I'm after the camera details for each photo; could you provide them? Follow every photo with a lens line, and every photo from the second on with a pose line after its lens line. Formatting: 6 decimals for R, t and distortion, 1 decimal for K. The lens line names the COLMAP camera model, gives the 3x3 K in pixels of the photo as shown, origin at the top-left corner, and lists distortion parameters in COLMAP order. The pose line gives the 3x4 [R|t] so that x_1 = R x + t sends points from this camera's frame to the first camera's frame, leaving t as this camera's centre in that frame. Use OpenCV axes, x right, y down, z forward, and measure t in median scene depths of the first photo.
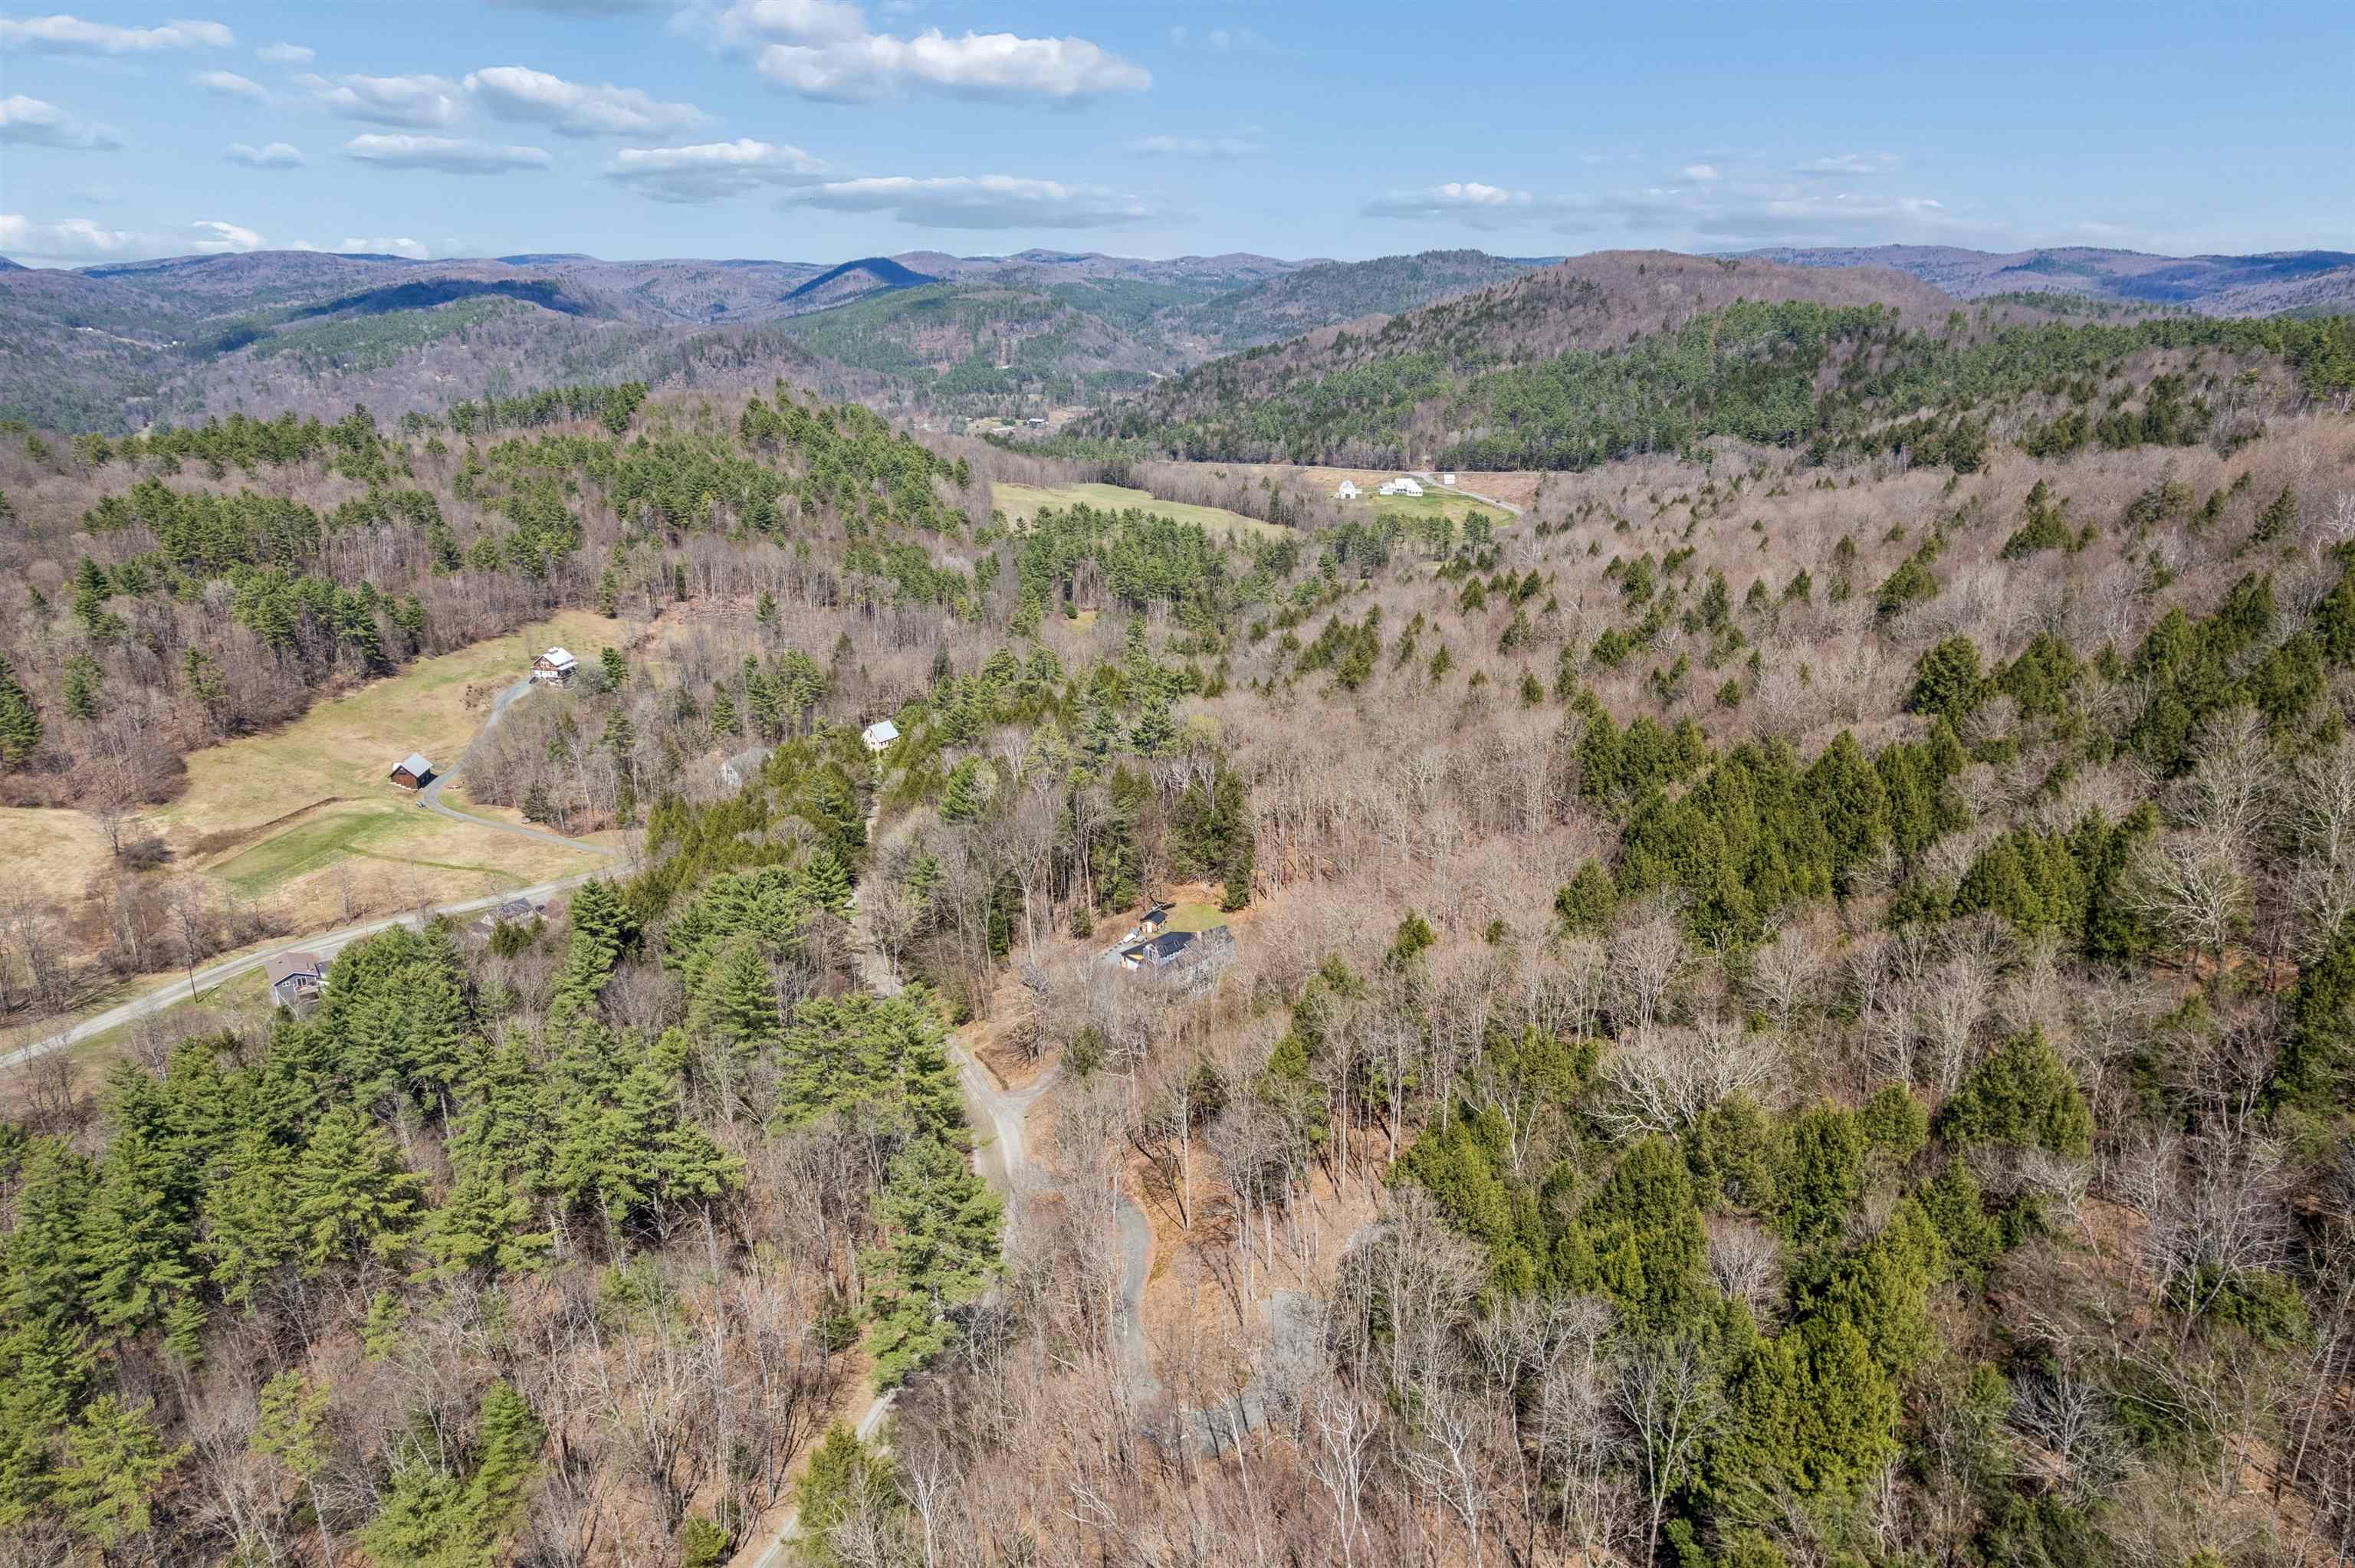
lens RADIAL K [[1574.2, 0, 1177.5], [0, 1574.2, 784.0], [0, 0, 1]] dist [-0.090127, 0.086840]
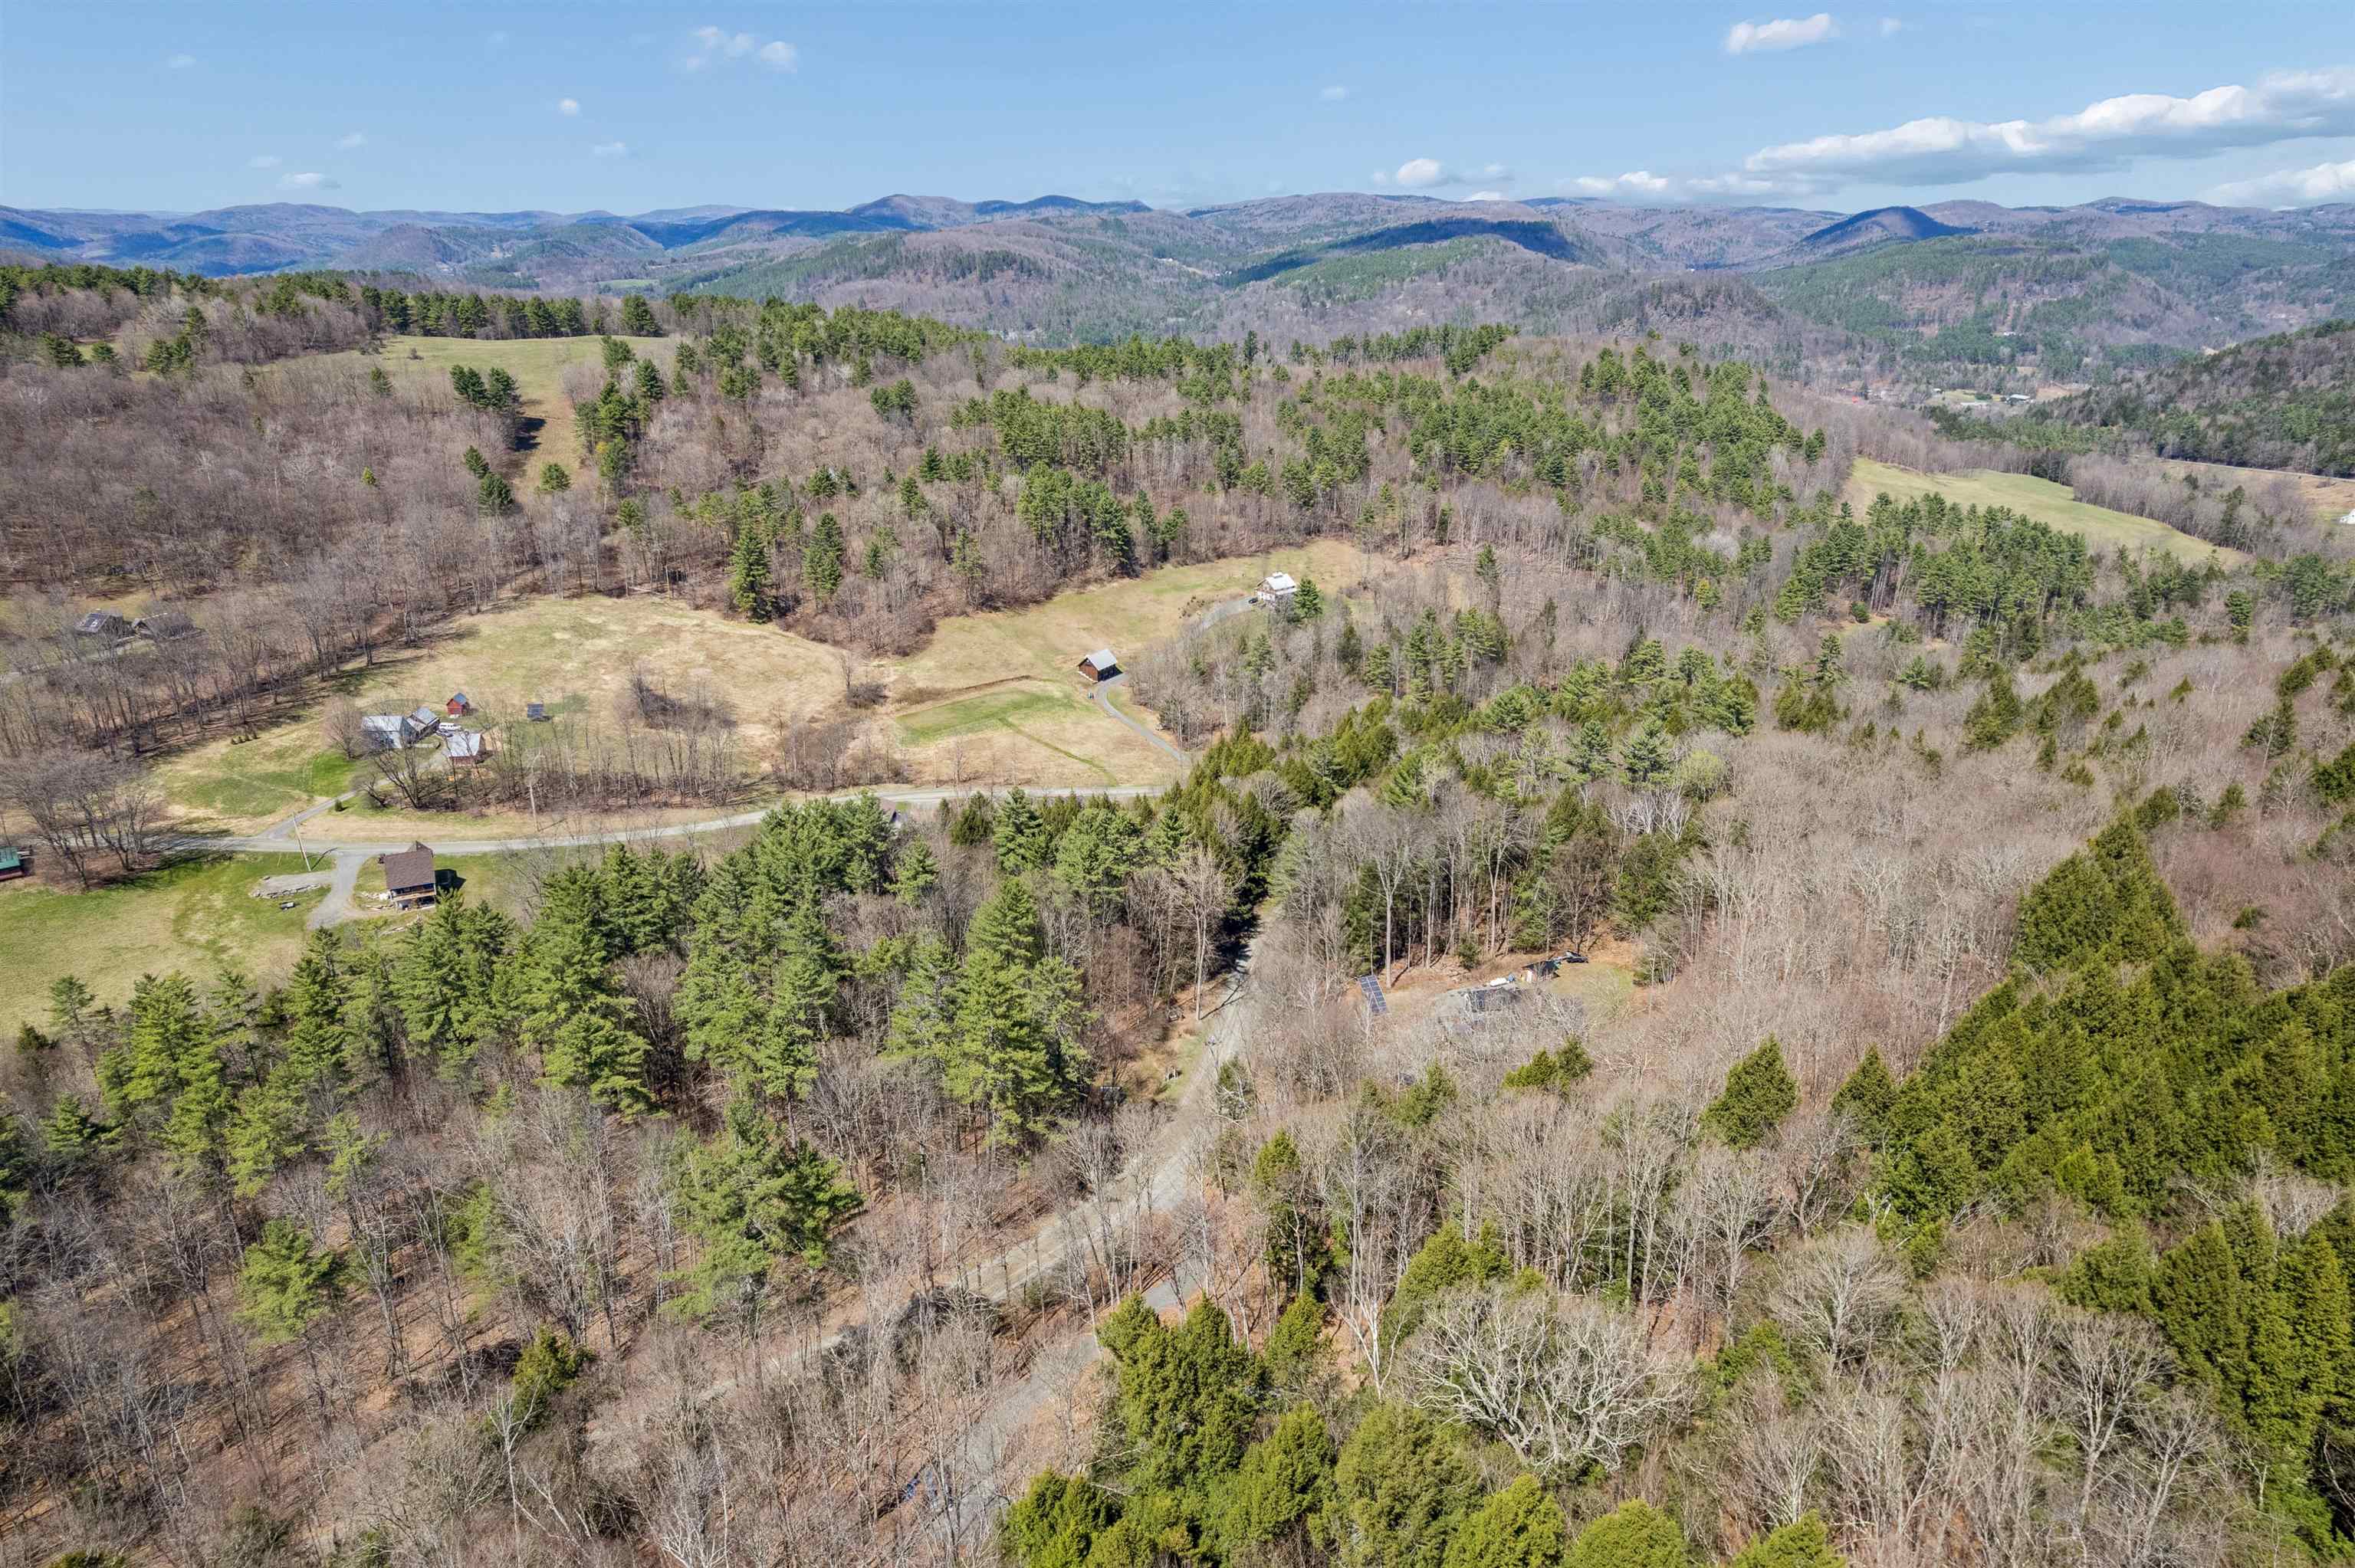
lens RADIAL K [[1574.2, 0, 1177.5], [0, 1574.2, 784.0], [0, 0, 1]] dist [-0.090127, 0.086840]
pose [[0.803777, 0.203371, -0.559090, 0.099928], [-0.185578, 0.978576, 0.089164, -0.018072], [0.565246, 0.032087, 0.824298, 0.056580]]
